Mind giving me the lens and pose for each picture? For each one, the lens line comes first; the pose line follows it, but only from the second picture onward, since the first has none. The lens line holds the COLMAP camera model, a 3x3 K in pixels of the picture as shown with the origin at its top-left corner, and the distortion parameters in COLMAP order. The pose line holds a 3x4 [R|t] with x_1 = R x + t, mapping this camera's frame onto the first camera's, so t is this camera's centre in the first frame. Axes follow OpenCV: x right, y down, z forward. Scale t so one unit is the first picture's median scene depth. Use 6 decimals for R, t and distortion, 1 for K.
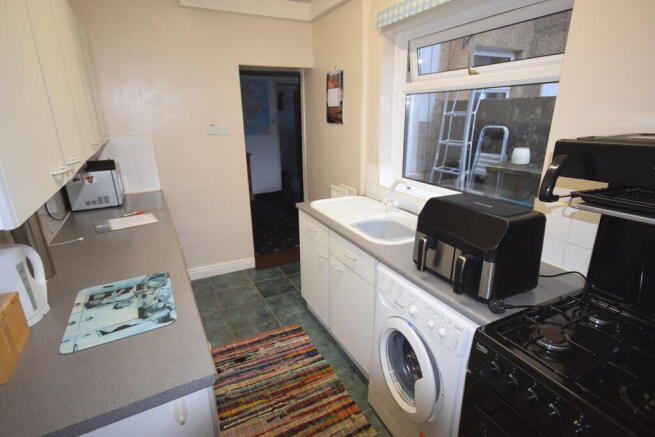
lens RADIAL K [[330.2, 0, 326.6], [0, 330.2, 220.0], [0, 0, 1]] dist [-0.000029, -0.000013]
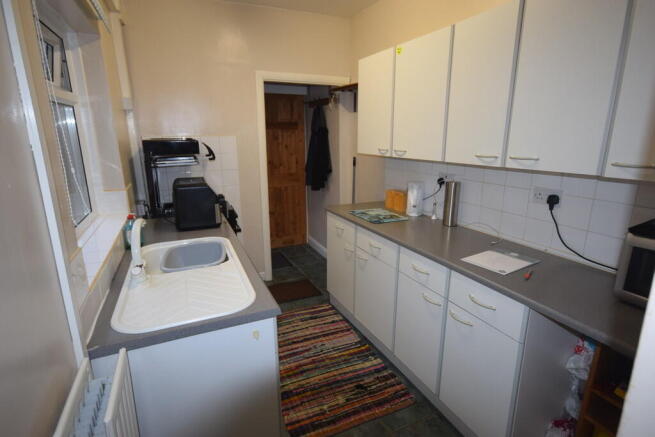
lens RADIAL K [[356.2, 0, 327.2], [0, 356.2, 221.3], [0, 0, 1]] dist [0.020050, 0.001644]
pose [[-0.998083, 0.001247, 0.061884, -0.247727], [0.034048, 0.846006, 0.532085, -0.566165], [-0.051691, 0.533171, -0.844427, 1.753490]]
